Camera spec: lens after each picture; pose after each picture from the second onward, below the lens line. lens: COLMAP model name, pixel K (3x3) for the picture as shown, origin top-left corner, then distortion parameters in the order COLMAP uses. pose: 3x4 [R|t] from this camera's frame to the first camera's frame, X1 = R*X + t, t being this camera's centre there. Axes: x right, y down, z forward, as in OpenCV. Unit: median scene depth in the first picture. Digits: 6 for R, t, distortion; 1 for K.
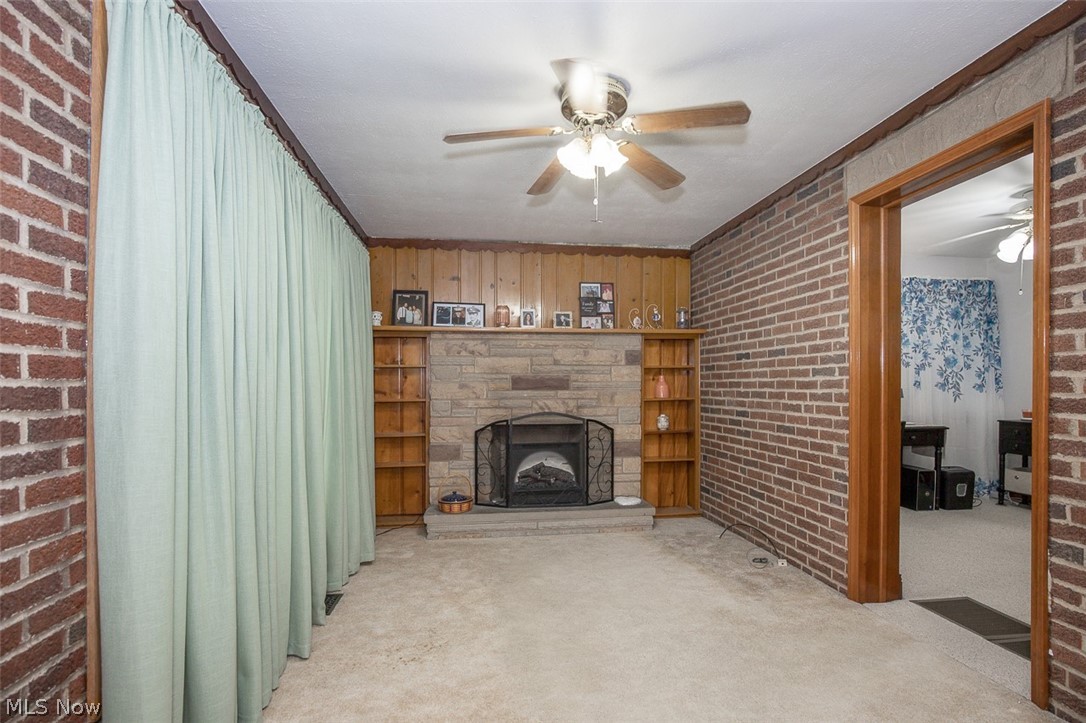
lens RADIAL K [[500.6, 0, 543.1], [0, 500.6, 393.6], [0, 0, 1]] dist [-0.017067, 0.004467]
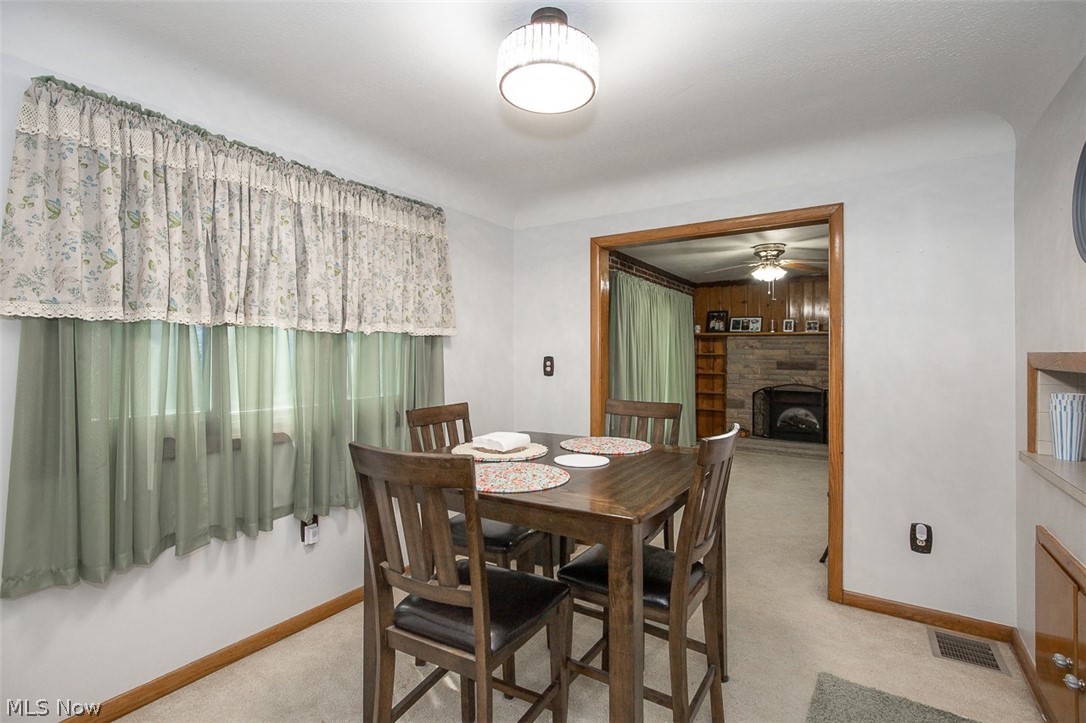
lens RADIAL K [[500.6, 0, 540.6], [0, 500.6, 342.0], [0, 0, 1]] dist [-0.017067, 0.004467]
pose [[0.758920, -0.005856, -0.651157, 0.421250], [-0.010285, 0.999727, -0.020978, -0.055366], [0.651103, 0.022618, 0.758653, -0.769545]]
